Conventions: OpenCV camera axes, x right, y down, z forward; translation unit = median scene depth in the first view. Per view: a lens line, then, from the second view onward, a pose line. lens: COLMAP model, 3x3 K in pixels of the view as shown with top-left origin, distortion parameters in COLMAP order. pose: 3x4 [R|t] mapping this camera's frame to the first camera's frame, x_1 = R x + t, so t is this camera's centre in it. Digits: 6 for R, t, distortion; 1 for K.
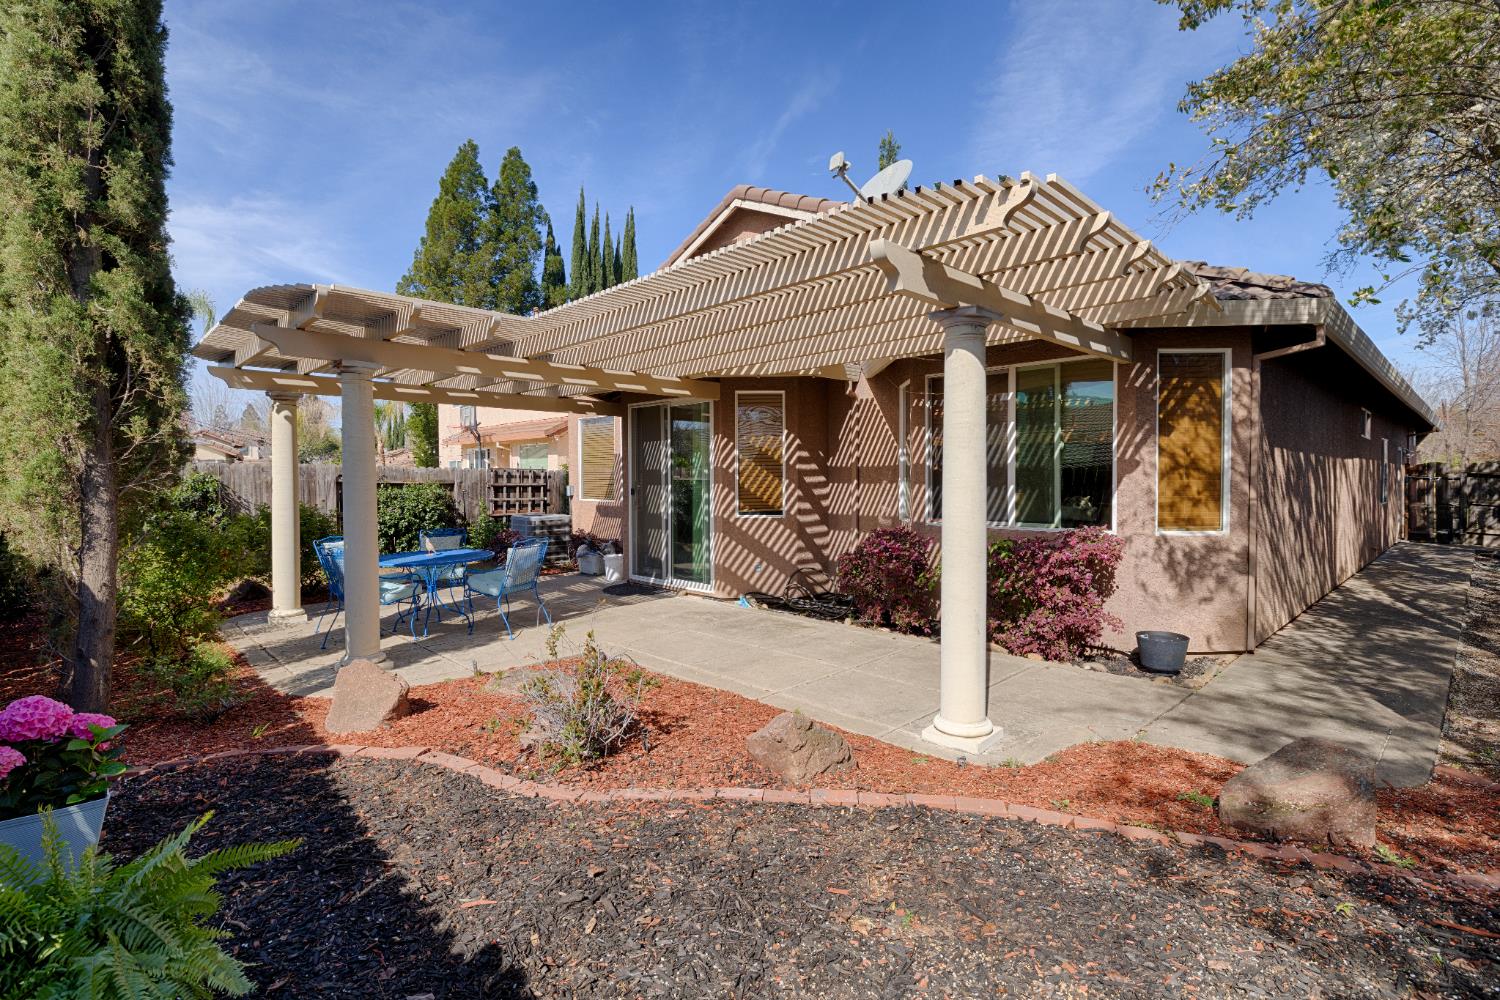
lens RADIAL K [[719.8, 0, 750.0], [0, 719.8, 492.0], [0, 0, 1]] dist [-0.002837, -0.000323]
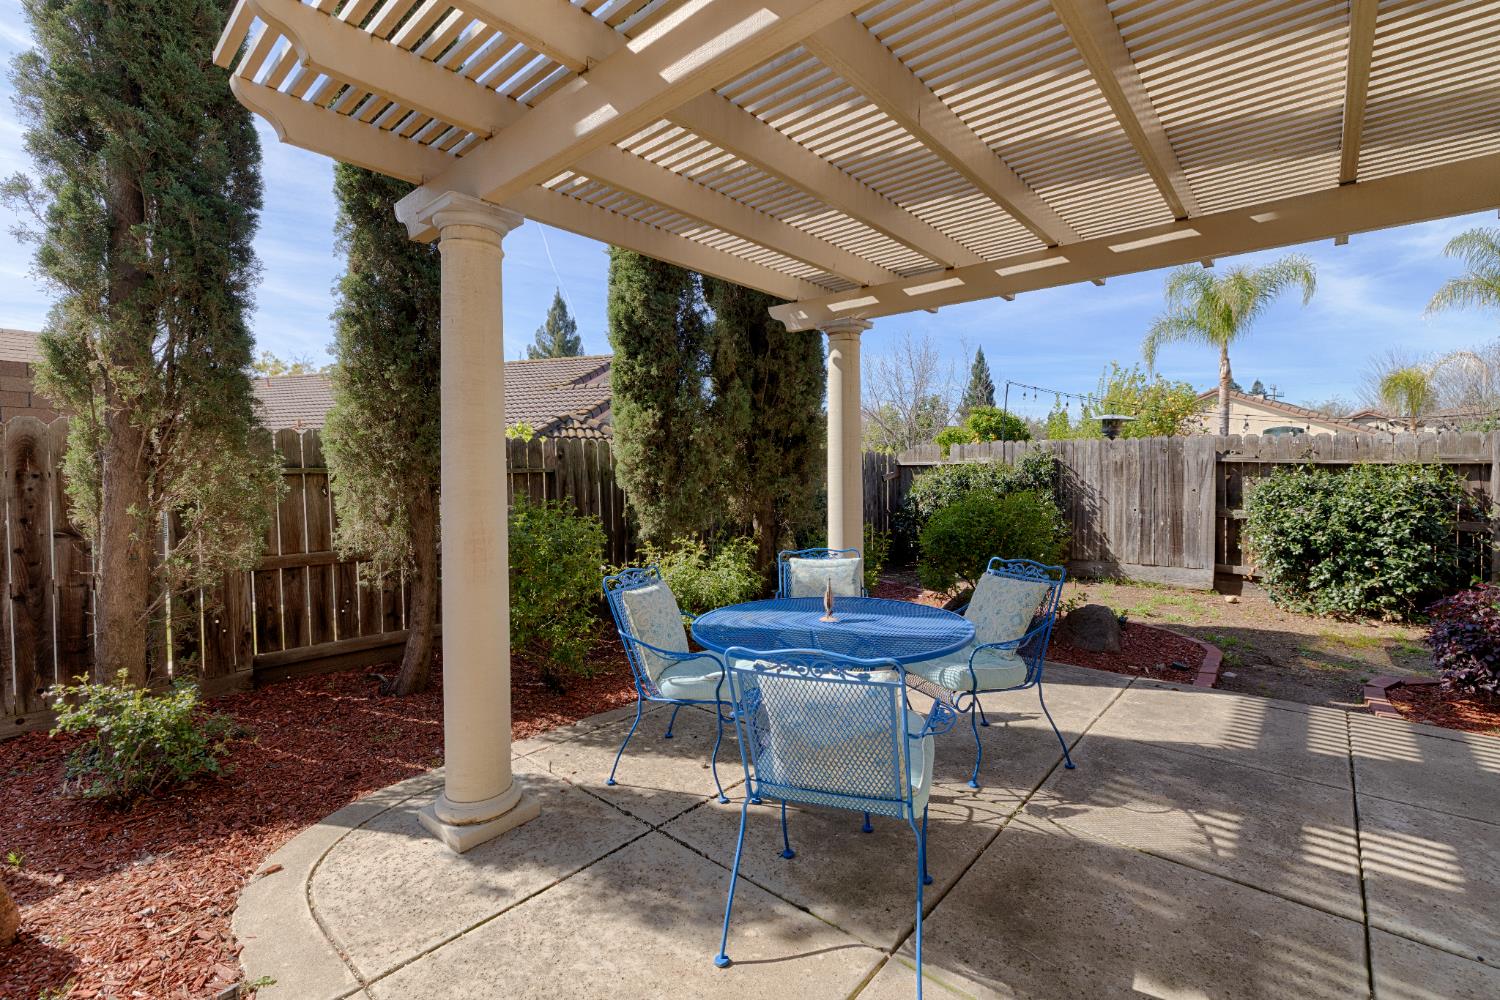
lens RADIAL K [[648.1, 0, 754.9], [0, 648.1, 490.8], [0, 0, 1]] dist [0.001091, -0.001148]
pose [[0.082540, 0.034383, -0.995994, -0.031502], [-0.016089, 0.999320, 0.033164, -0.000842], [0.996458, 0.013288, 0.083037, 0.535735]]
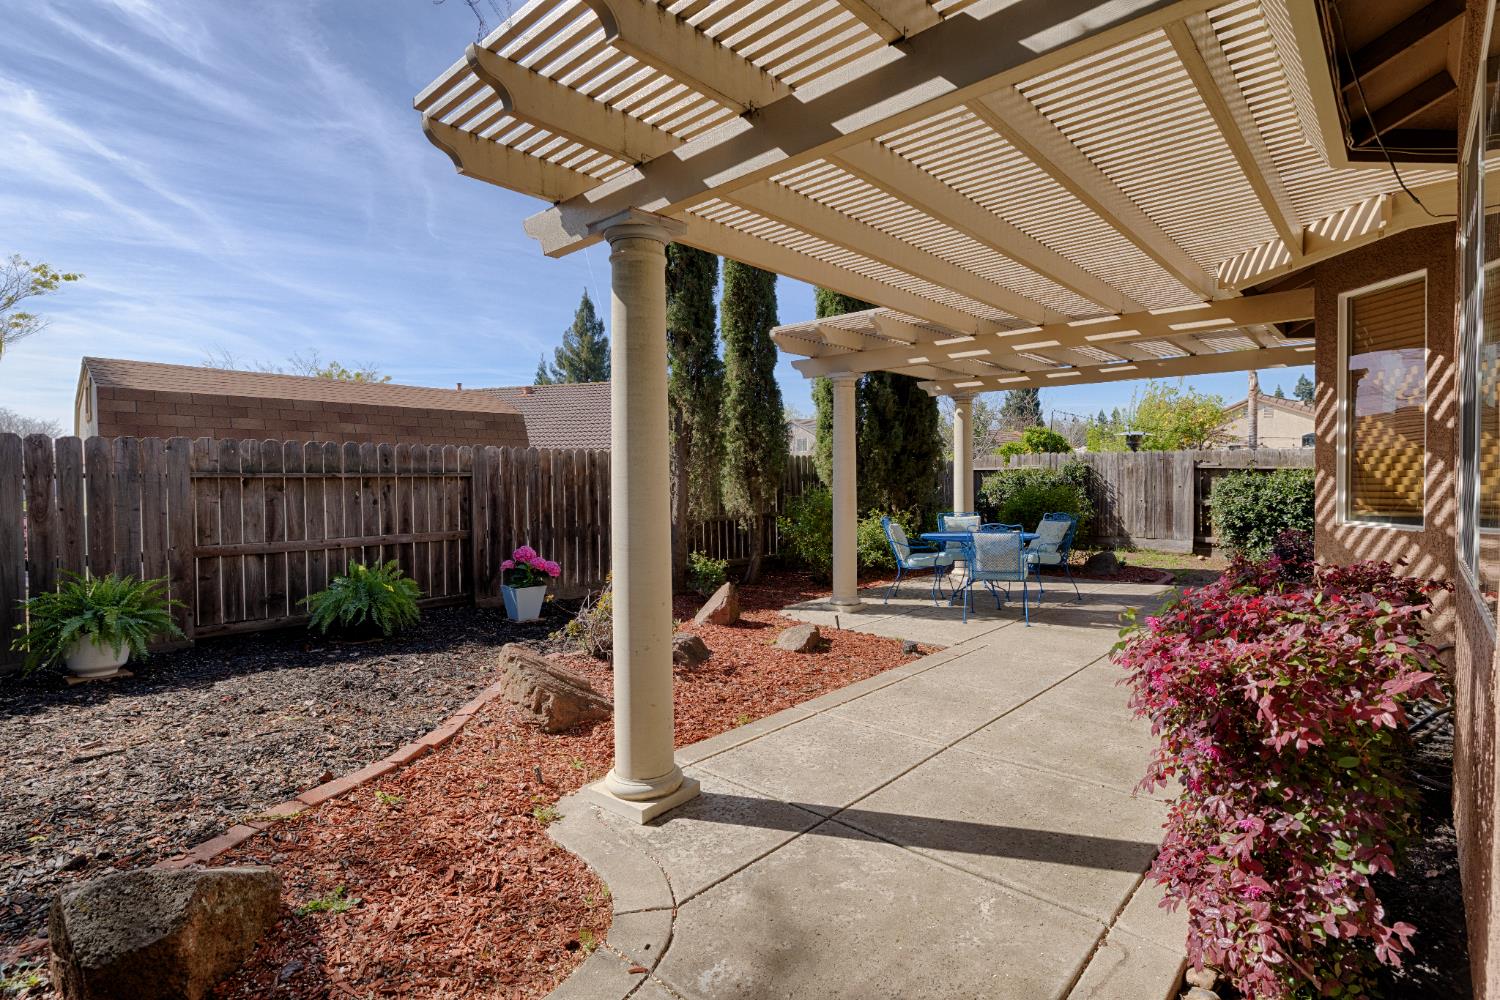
lens RADIAL K [[719.8, 0, 745.9], [0, 719.8, 492.5], [0, 0, 1]] dist [-0.002837, -0.000323]
pose [[0.049624, 0.026114, -0.998427, 0.352845], [-0.014893, 0.999566, 0.025403, 0.003379], [0.998657, 0.013609, 0.049992, 0.349655]]
